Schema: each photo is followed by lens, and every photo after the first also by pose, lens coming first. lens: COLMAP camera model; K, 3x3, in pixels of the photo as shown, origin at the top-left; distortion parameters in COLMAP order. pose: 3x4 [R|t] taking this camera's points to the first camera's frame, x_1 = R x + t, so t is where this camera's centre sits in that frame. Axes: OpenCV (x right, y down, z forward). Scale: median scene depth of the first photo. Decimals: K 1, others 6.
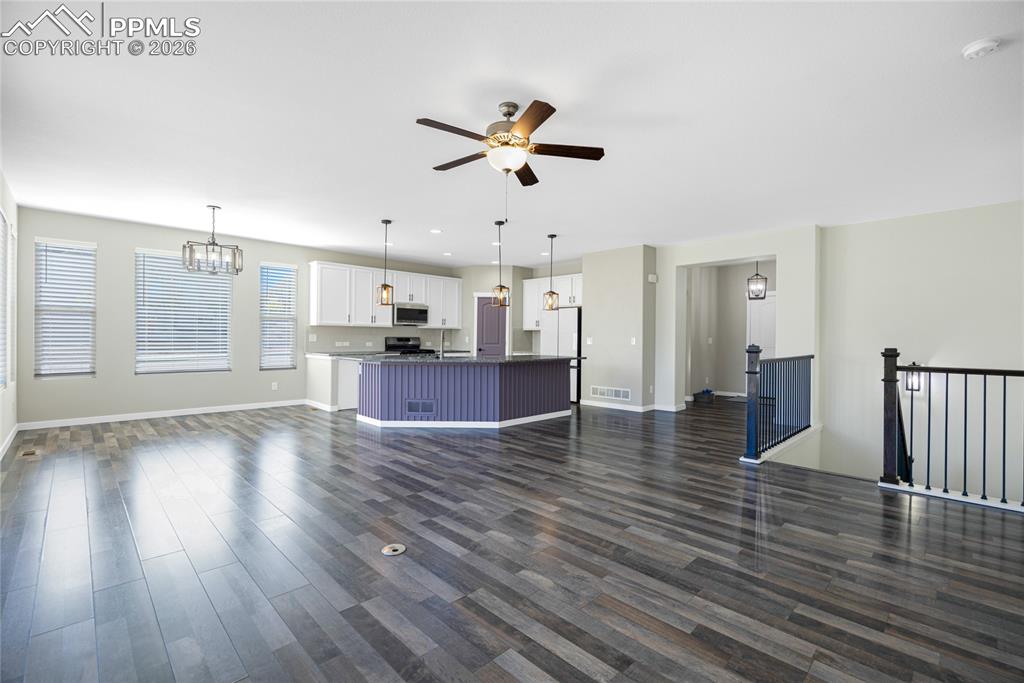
lens RADIAL K [[448.3, 0, 512.0], [0, 448.3, 341.5], [0, 0, 1]] dist [-0.010461, -0.000099]
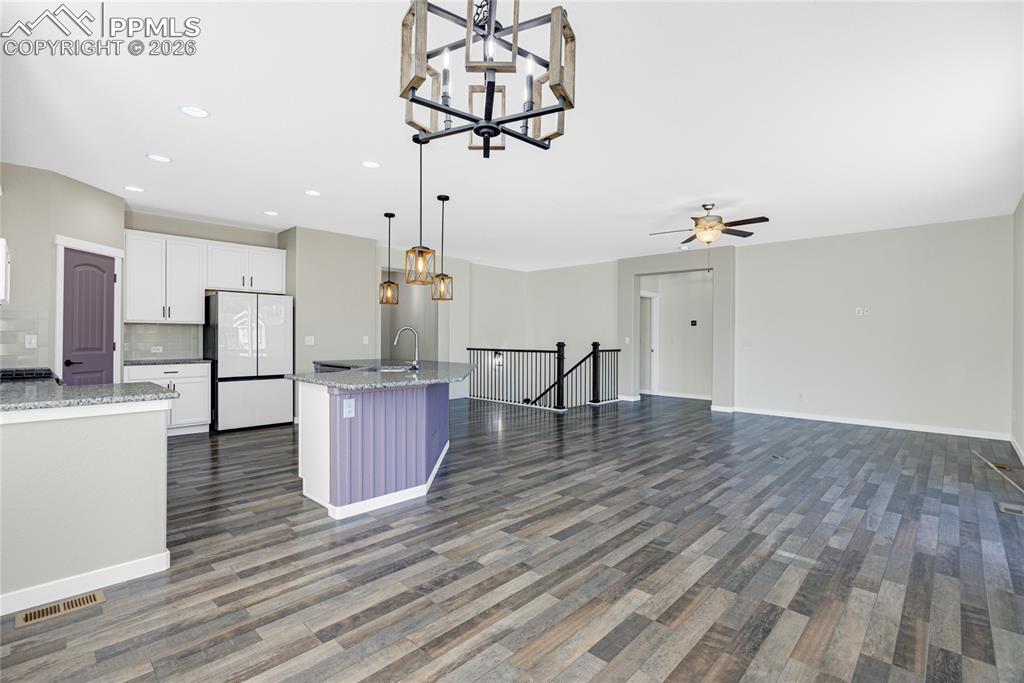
lens RADIAL K [[466.2, 0, 512.7], [0, 466.2, 337.8], [0, 0, 1]] dist [-0.004580, -0.000457]
pose [[-0.029821, -0.007070, 0.999530, -0.594396], [0.003597, 0.999968, 0.007181, -0.009856], [-0.999549, 0.003810, -0.029794, 0.602786]]
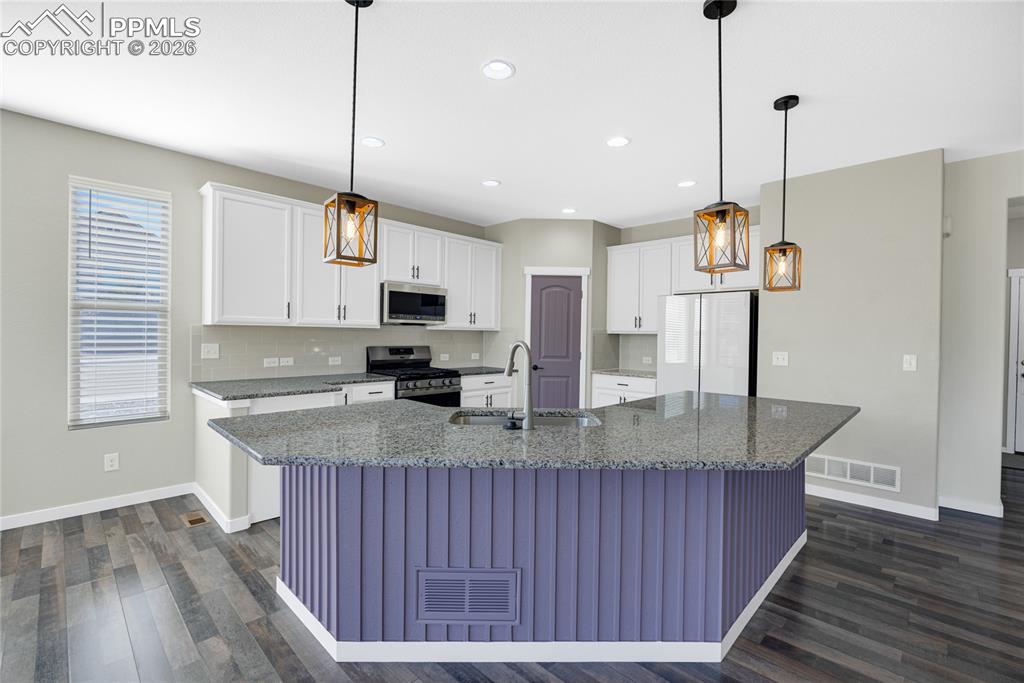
lens RADIAL K [[448.3, 0, 512.0], [0, 448.3, 341.5], [0, 0, 1]] dist [-0.010461, -0.000099]
pose [[0.999803, 0.003645, 0.019492, -0.120160], [-0.003789, 0.999966, 0.007359, -0.020294], [-0.019464, -0.007432, 0.999783, 0.462645]]
